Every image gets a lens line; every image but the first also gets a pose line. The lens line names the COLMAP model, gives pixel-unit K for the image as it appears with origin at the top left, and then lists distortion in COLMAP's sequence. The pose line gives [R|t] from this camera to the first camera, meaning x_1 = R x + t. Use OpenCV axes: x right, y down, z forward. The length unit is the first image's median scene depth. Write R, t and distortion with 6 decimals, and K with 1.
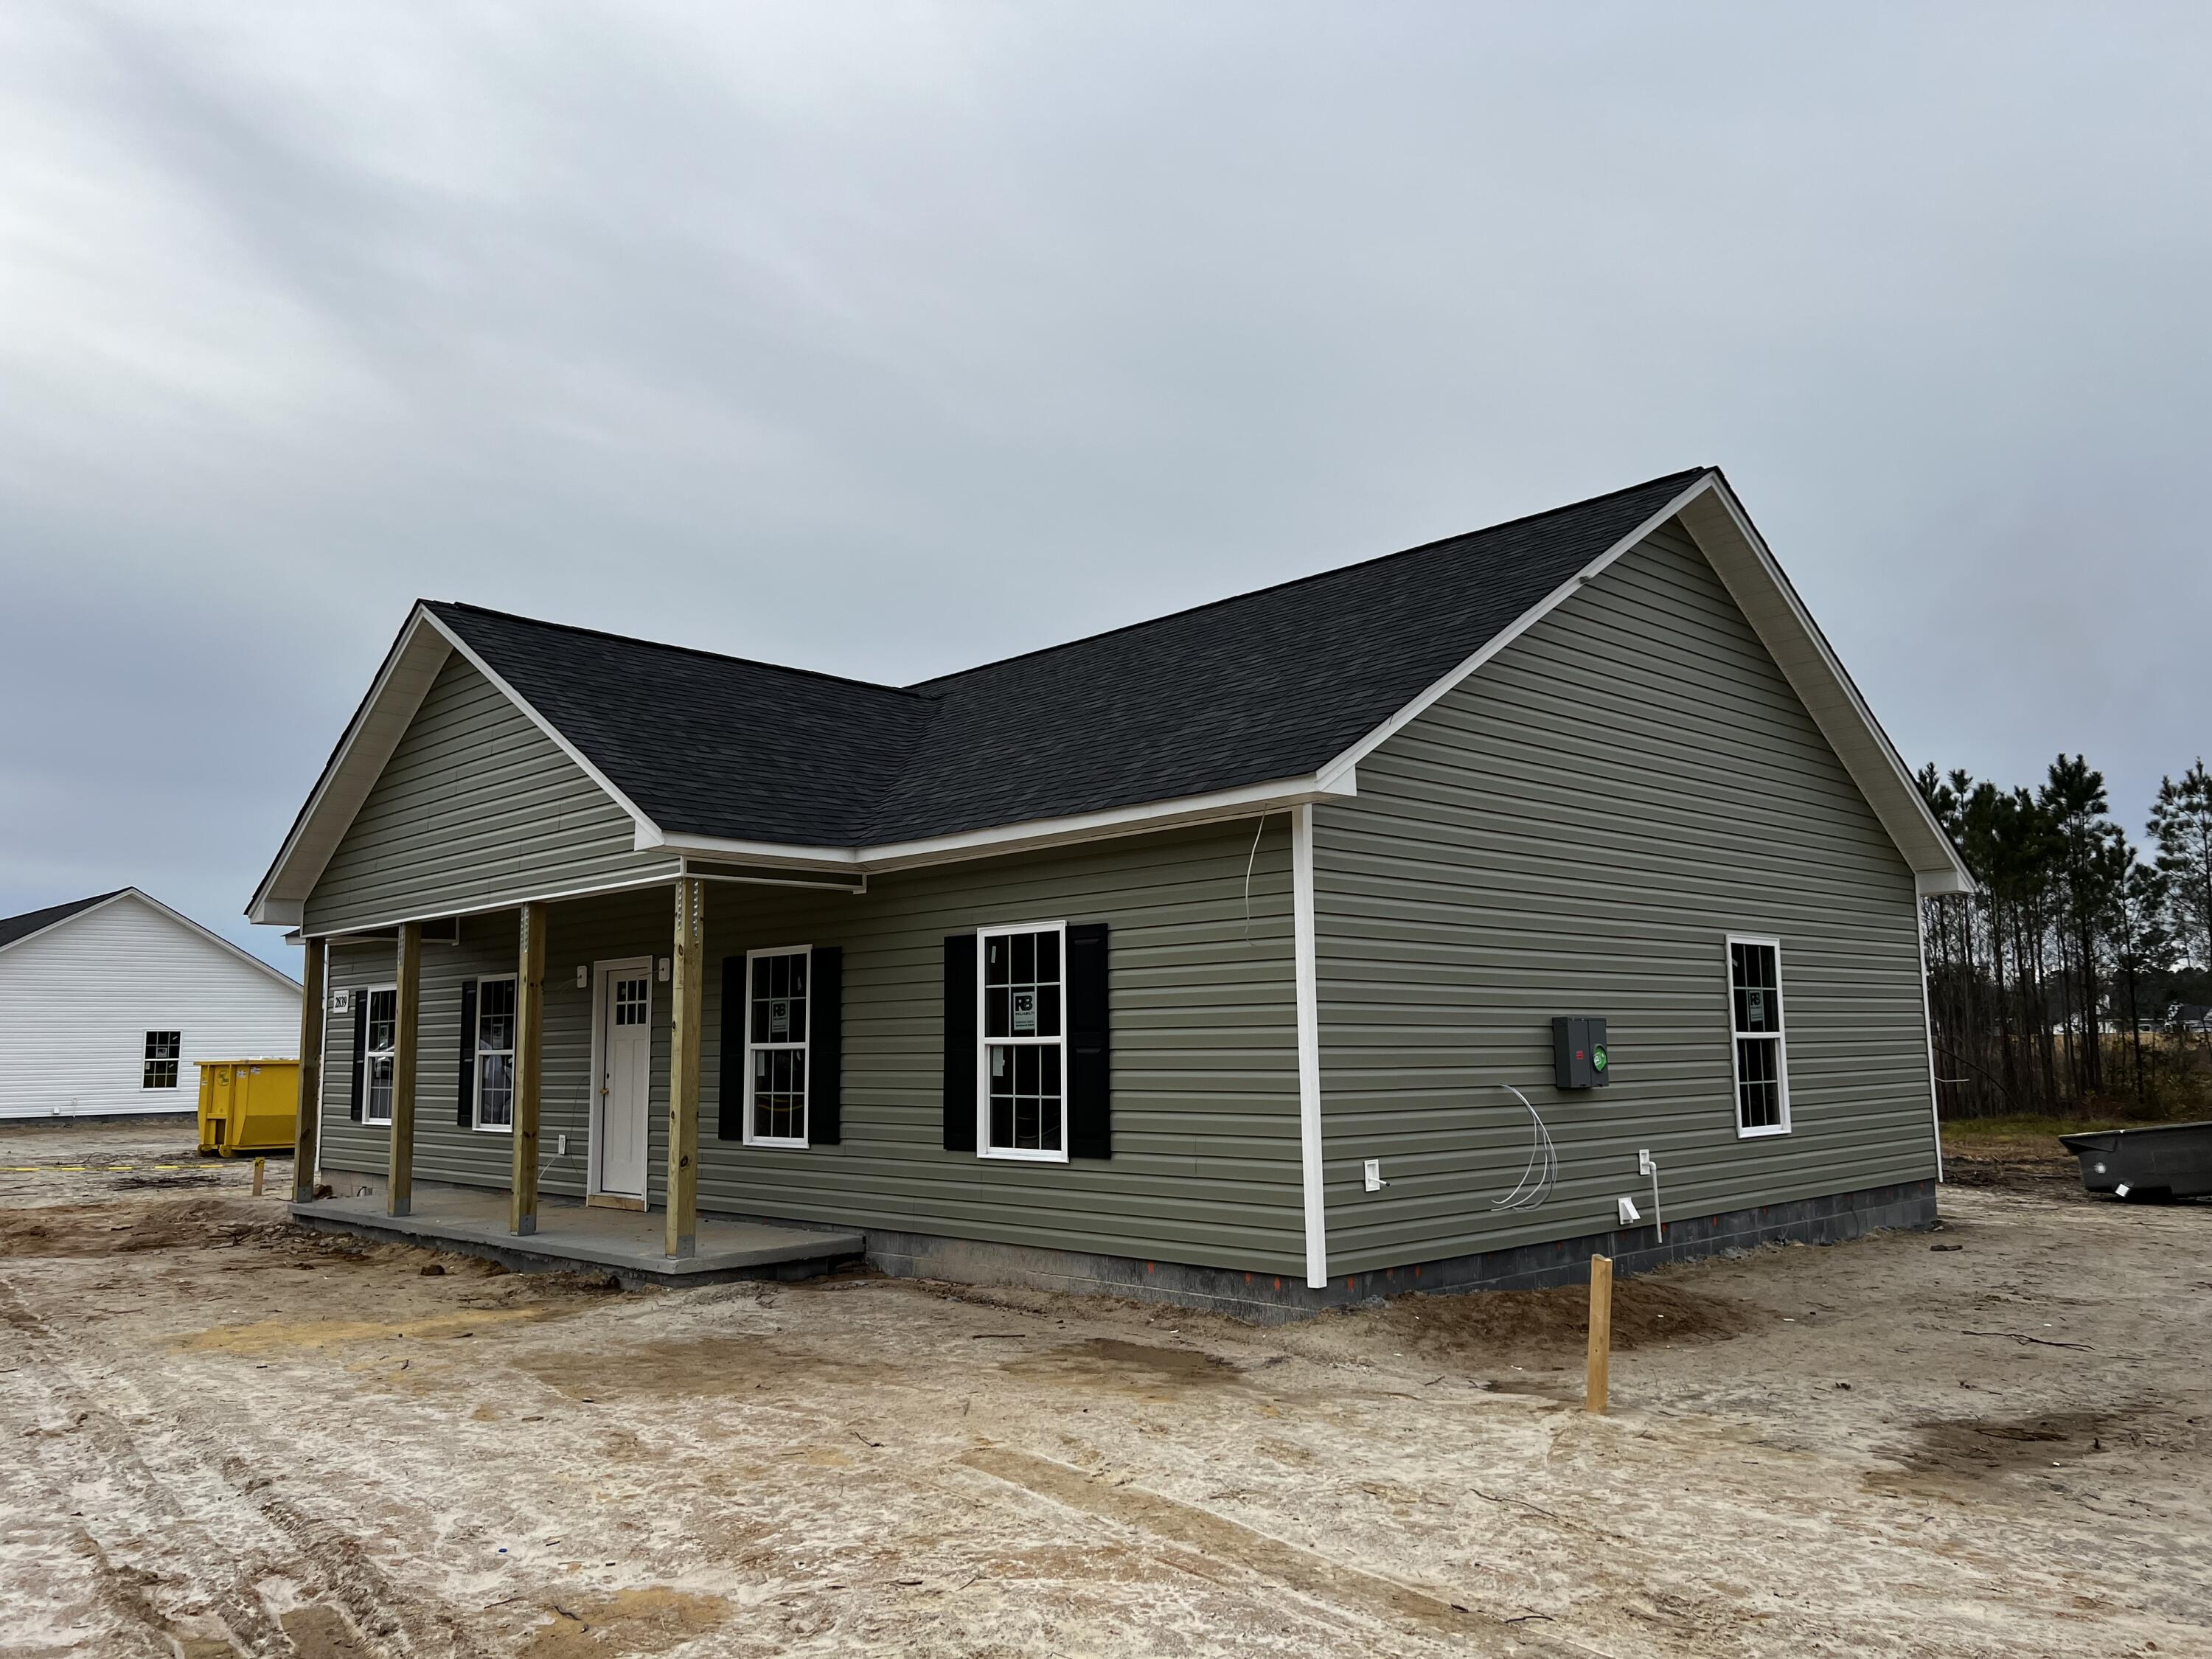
lens RADIAL K [[1654.8, 0, 1041.3], [0, 1654.8, 806.2], [0, 0, 1]] dist [0.054996, -0.017853]
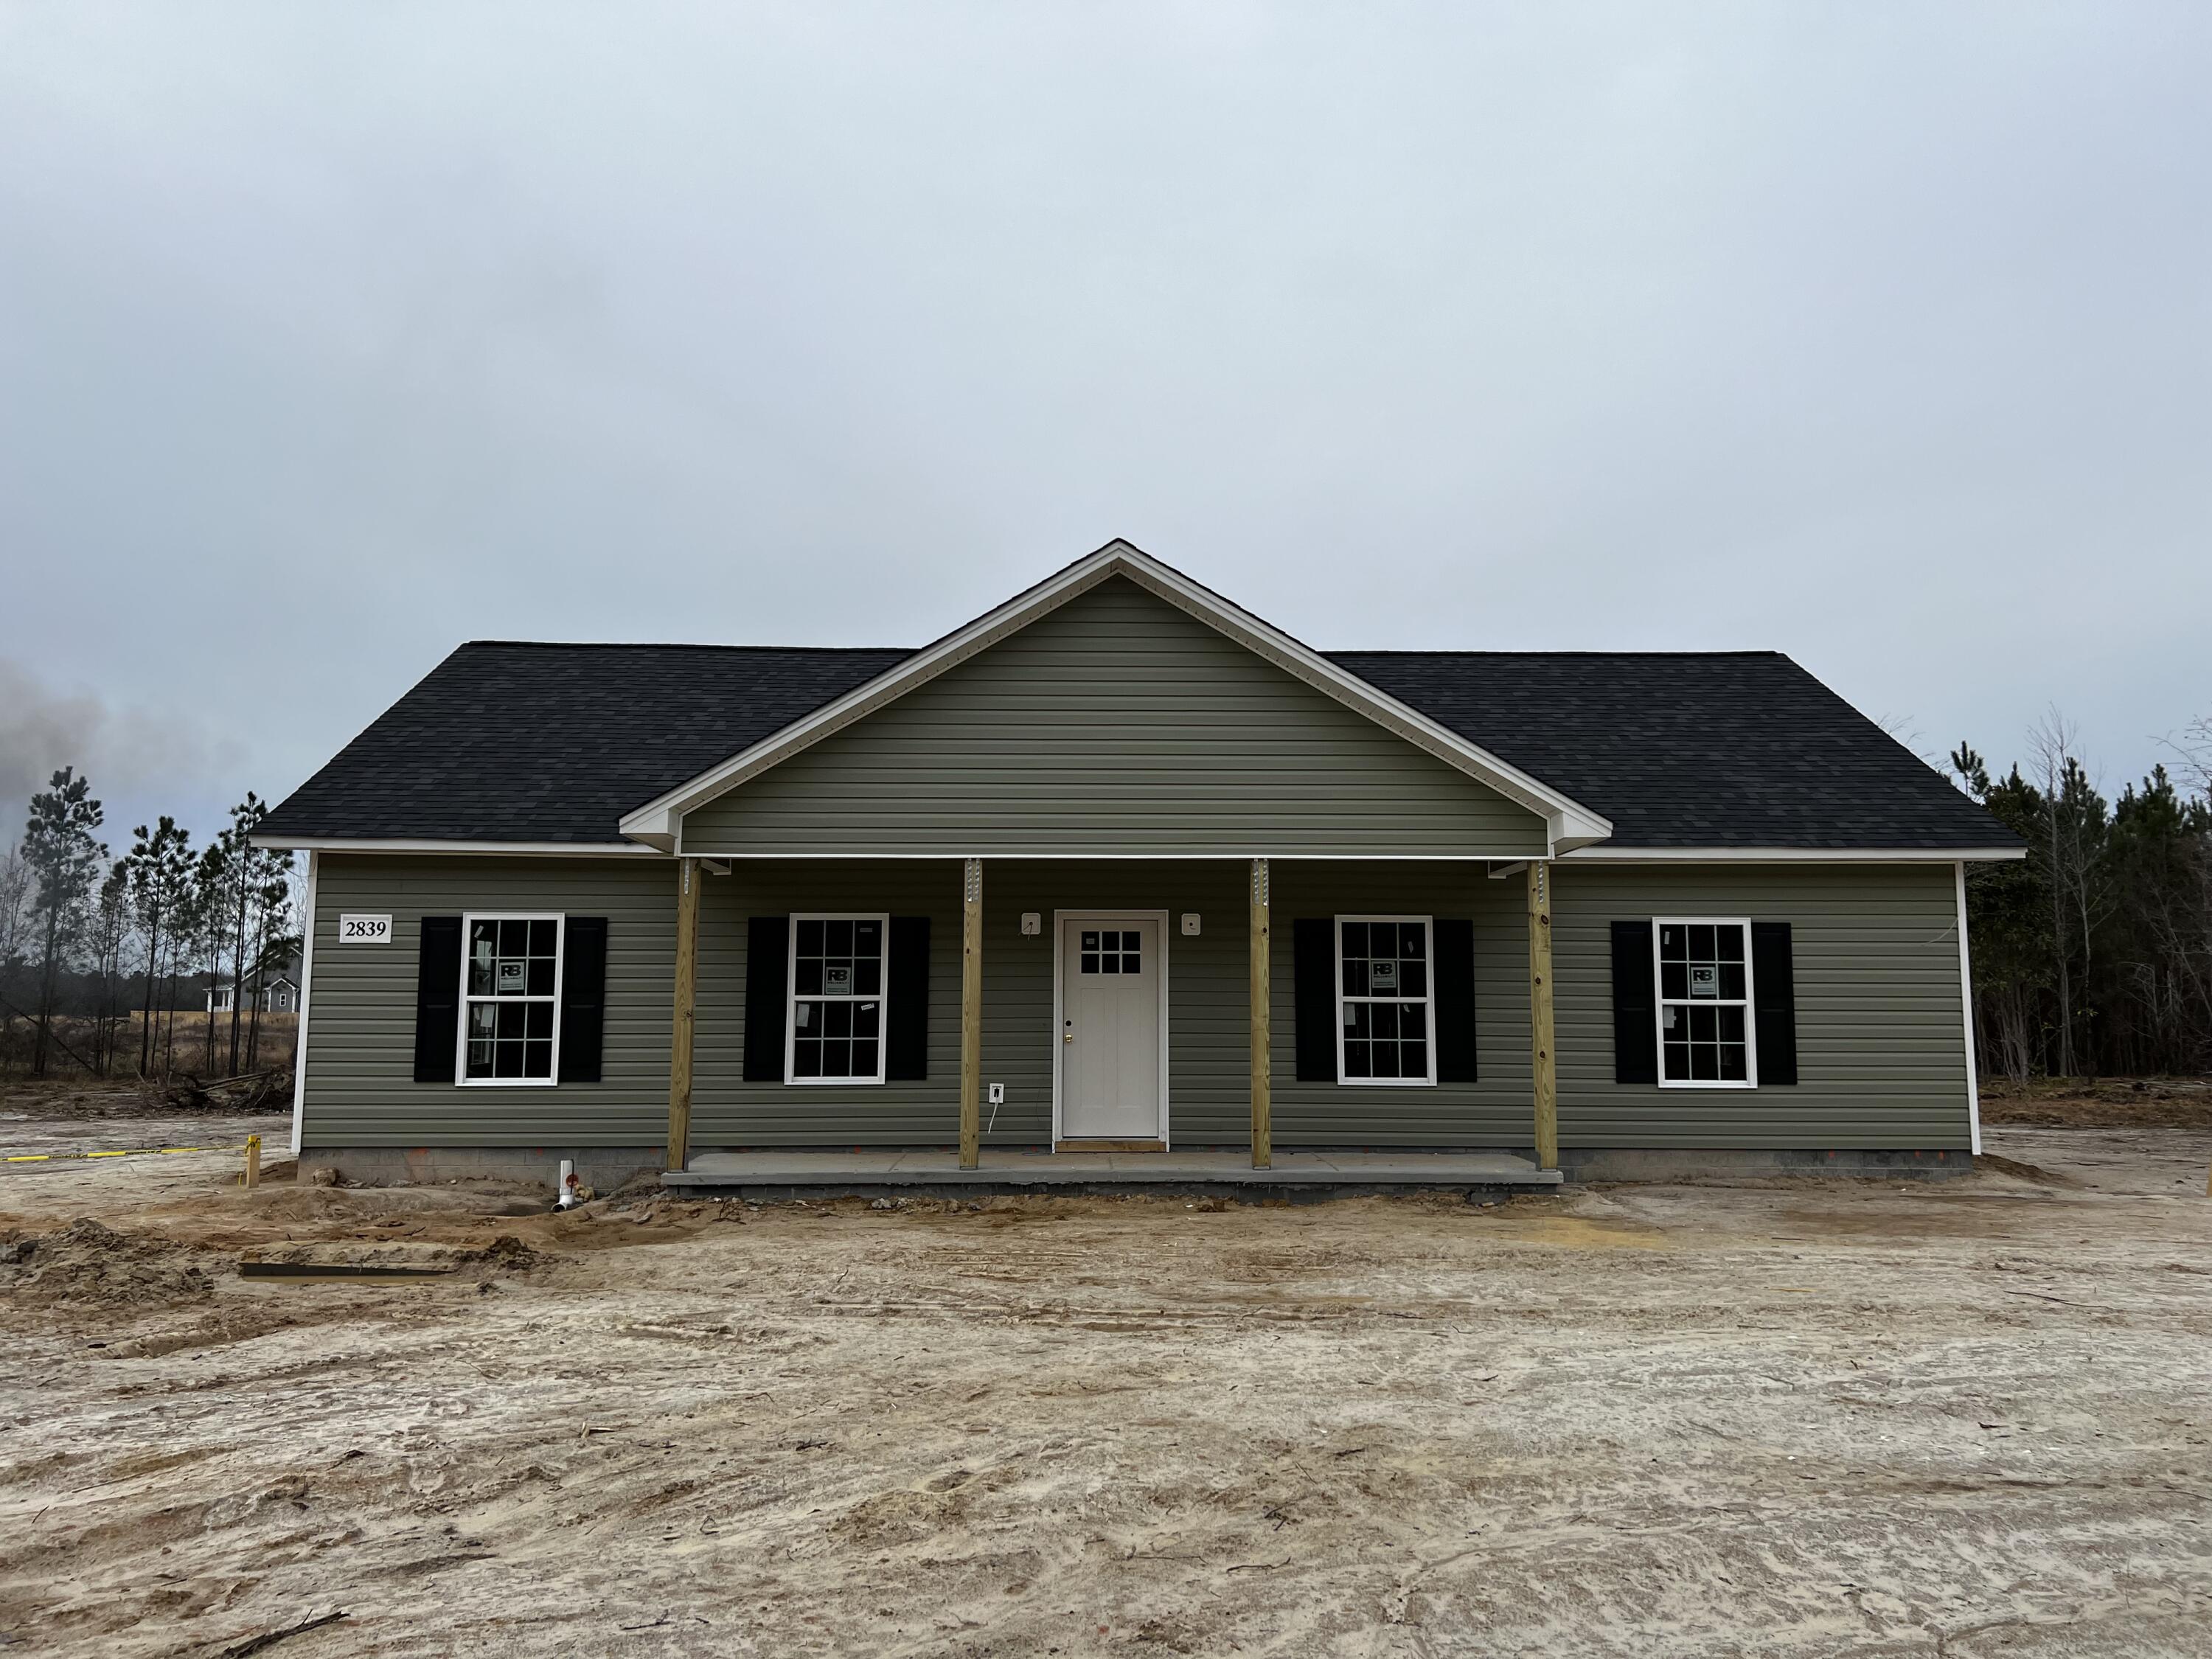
lens RADIAL K [[1654.8, 0, 1059.4], [0, 1654.8, 838.6], [0, 0, 1]] dist [0.054996, -0.017853]
pose [[0.666220, 0.095292, 0.739642, -1.060063], [-0.121039, 0.992469, -0.018841, 0.073594], [-0.735867, -0.076973, 0.672737, 0.354165]]
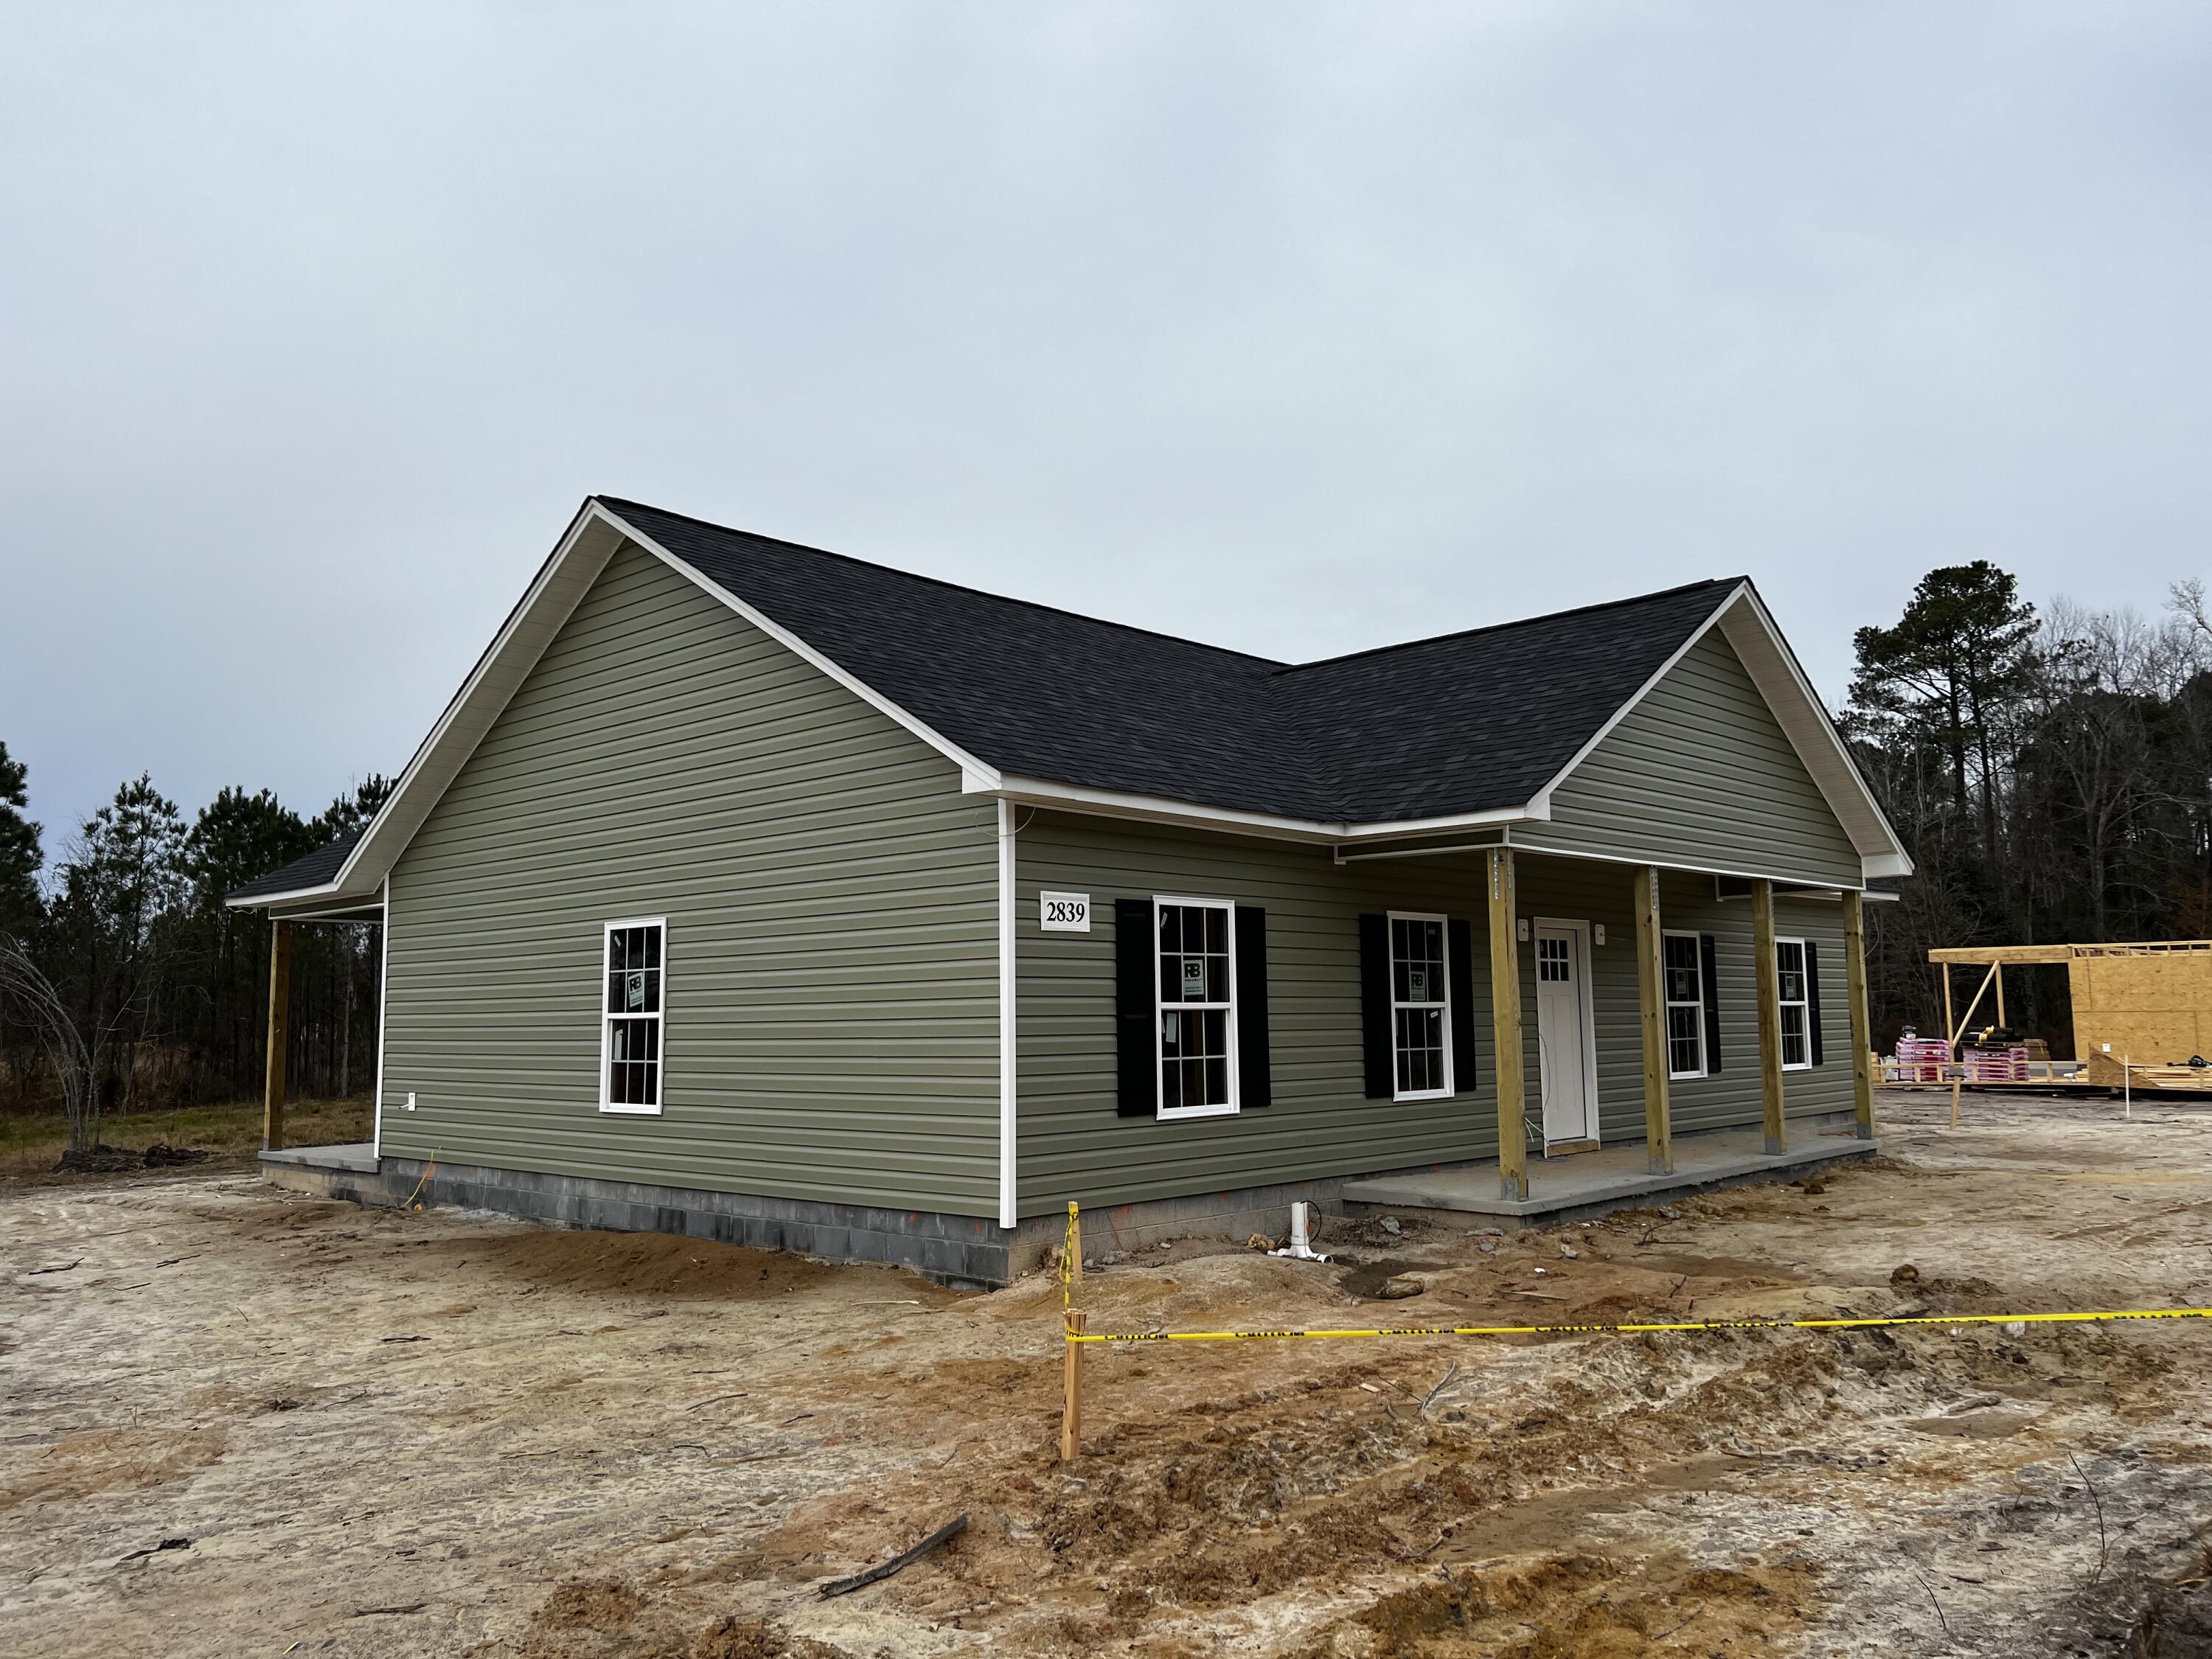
lens RADIAL K [[1654.8, 0, 1101.4], [0, 1654.8, 870.6], [0, 0, 1]] dist [0.054996, -0.017853]
pose [[-0.060511, 0.102906, 0.992849, -1.326757], [-0.133546, 0.984894, -0.110221, 0.223824], [-0.989194, -0.139261, -0.045854, 1.383978]]
